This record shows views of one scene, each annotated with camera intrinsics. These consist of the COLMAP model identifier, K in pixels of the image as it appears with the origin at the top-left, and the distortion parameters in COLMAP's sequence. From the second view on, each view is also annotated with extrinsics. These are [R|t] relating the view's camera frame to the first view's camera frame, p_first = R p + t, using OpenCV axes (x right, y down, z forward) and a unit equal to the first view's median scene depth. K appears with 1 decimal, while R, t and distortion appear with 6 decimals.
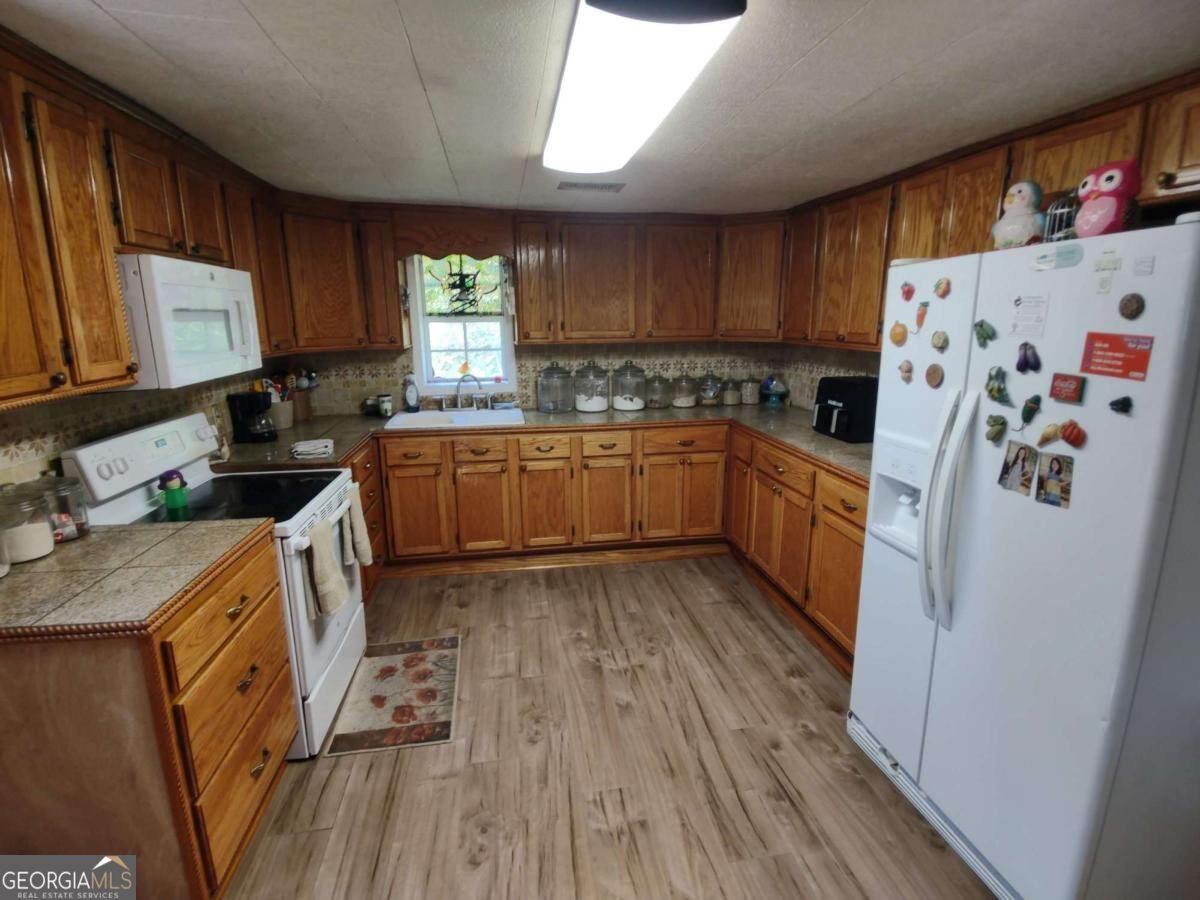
lens RADIAL K [[583.7, 0, 598.1], [0, 583.7, 447.7], [0, 0, 1]] dist [0.006399, -0.016426]
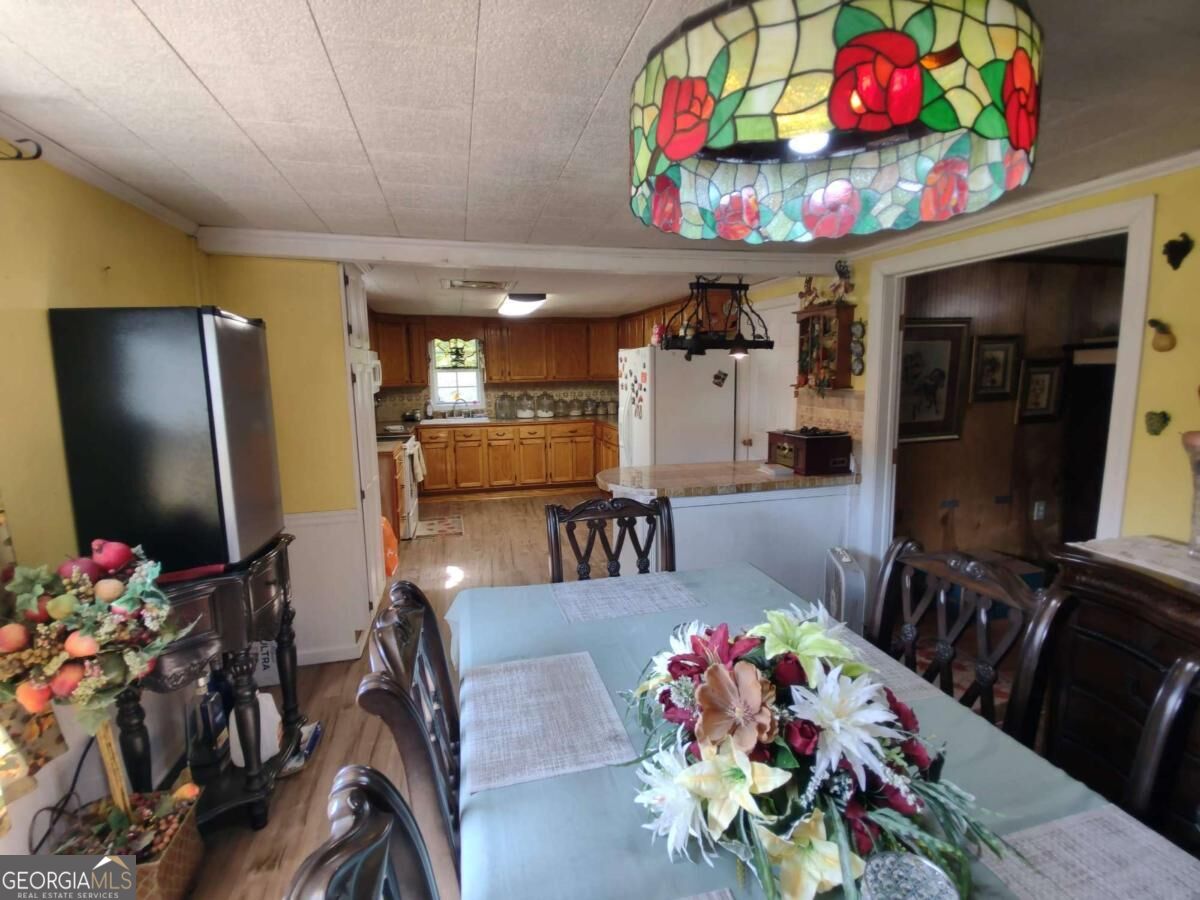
lens RADIAL K [[588.7, 0, 596.8], [0, 588.7, 453.3], [0, 0, 1]] dist [0.009406, -0.016944]
pose [[0.997485, -0.017872, 0.068594, 0.096534], [0.023015, 0.996923, -0.074927, 0.222883], [-0.067044, 0.076317, 0.994827, -1.008064]]
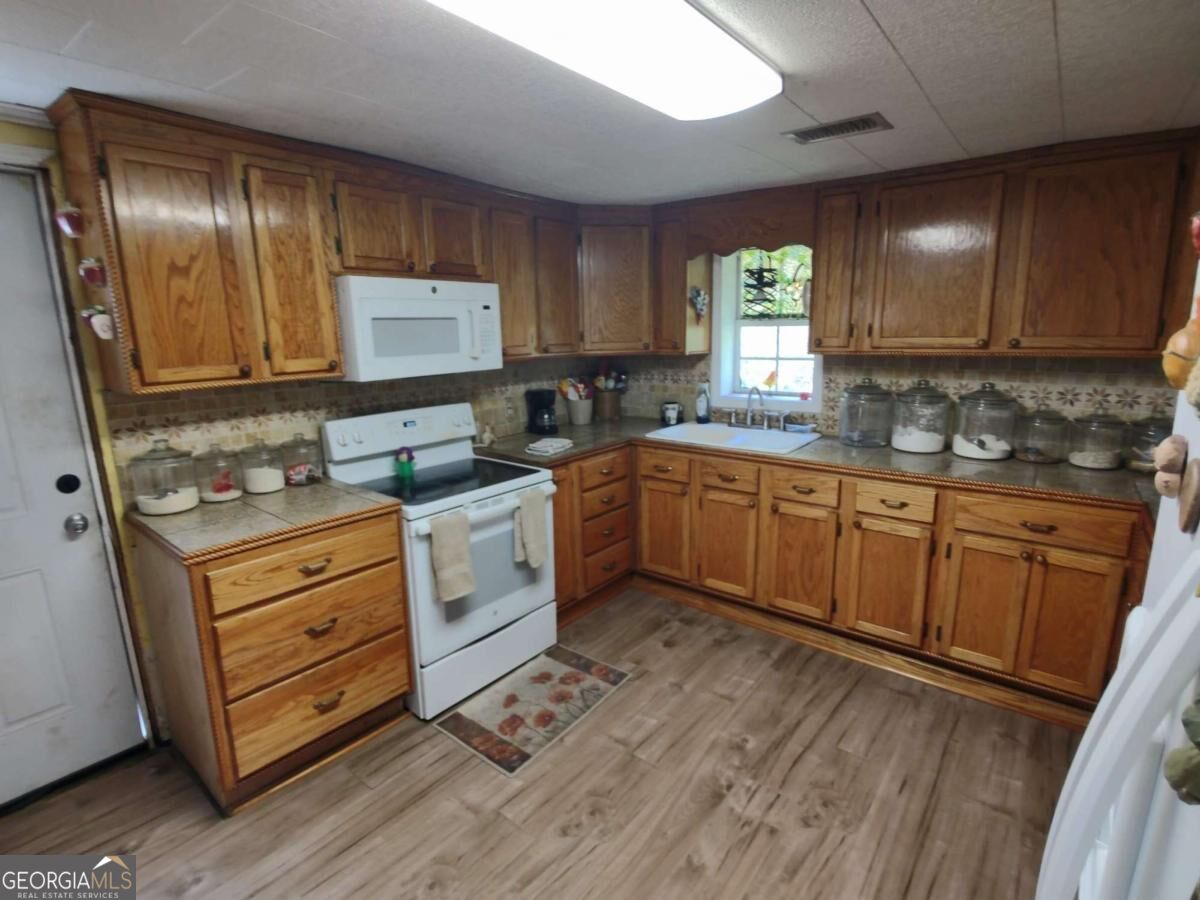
lens RADIAL K [[583.7, 0, 598.1], [0, 583.7, 447.7], [0, 0, 1]] dist [0.006399, -0.016426]
pose [[0.666026, 0.145989, -0.731503, 0.281656], [-0.149534, 0.986885, 0.060807, -0.058919], [0.730786, 0.068886, 0.679122, 0.273525]]
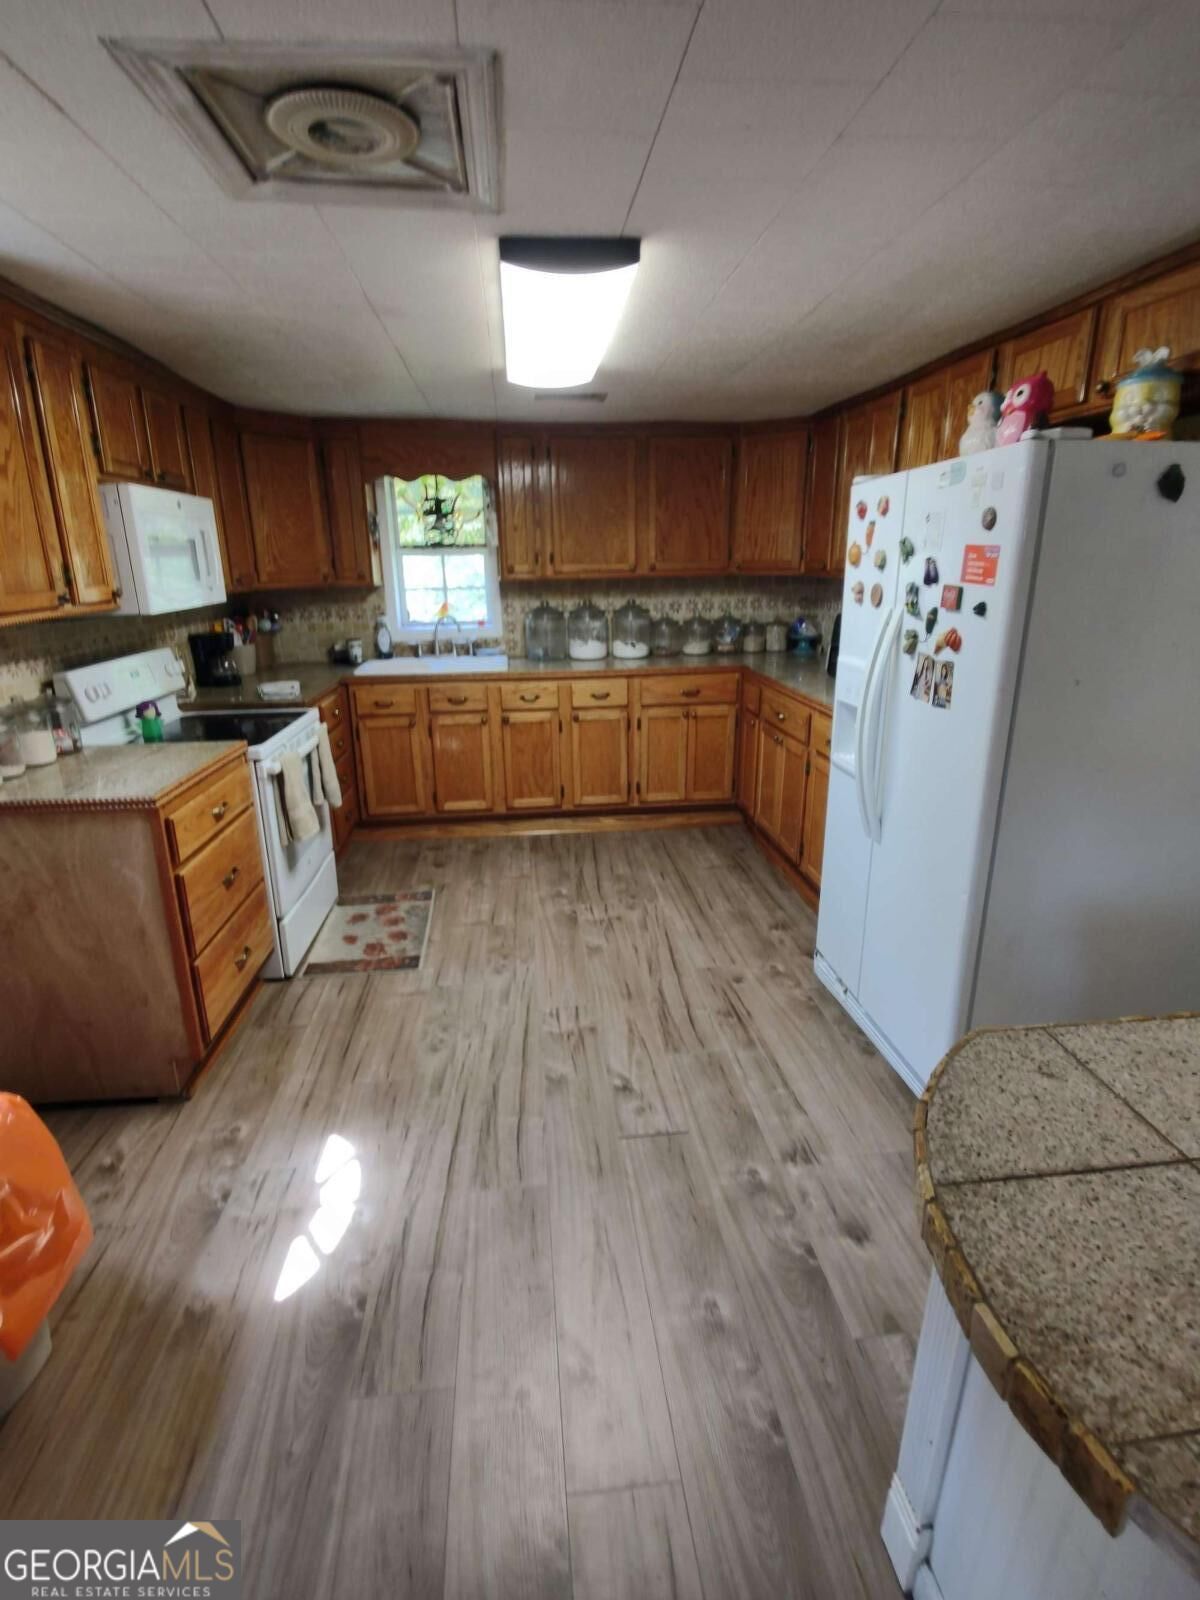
lens RADIAL K [[784.9, 0, 590.6], [0, 784.9, 802.1], [0, 0, 1]] dist [0.009406, -0.016944]
pose [[0.997517, 0.012190, -0.069366, 0.087324], [-0.006434, 0.996562, 0.082602, 0.060120], [0.070134, -0.081951, 0.994166, -0.202285]]
